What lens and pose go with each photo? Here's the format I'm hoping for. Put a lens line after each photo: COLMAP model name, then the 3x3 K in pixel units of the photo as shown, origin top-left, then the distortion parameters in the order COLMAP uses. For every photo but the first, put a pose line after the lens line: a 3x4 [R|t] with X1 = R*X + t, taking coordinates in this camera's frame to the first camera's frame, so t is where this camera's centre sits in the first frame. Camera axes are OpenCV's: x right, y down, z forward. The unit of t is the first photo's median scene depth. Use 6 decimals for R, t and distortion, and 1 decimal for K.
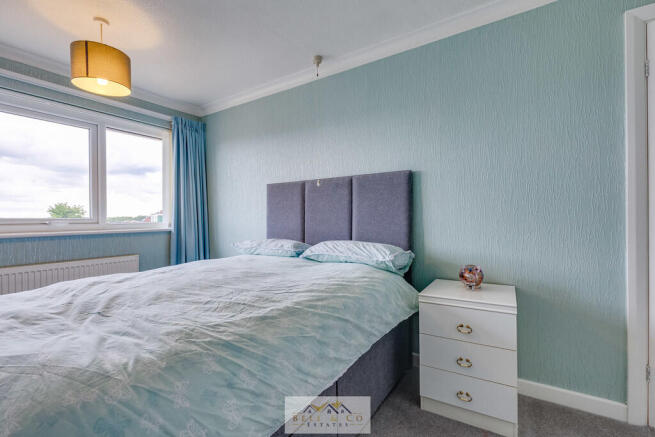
lens RADIAL K [[298.3, 0, 328.3], [0, 298.3, 220.6], [0, 0, 1]] dist [-0.002925, -0.000473]
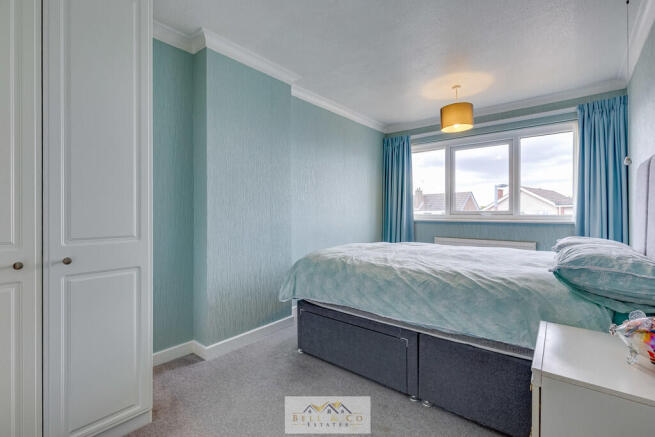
lens RADIAL K [[298.3, 0, 327.9], [0, 298.3, 214.8], [0, 0, 1]] dist [-0.002925, -0.000473]
pose [[-0.102396, 0.021460, -0.994512, 0.553561], [0.003635, 0.999769, 0.021199, -0.018921], [0.994737, -0.001444, -0.102450, 0.299854]]
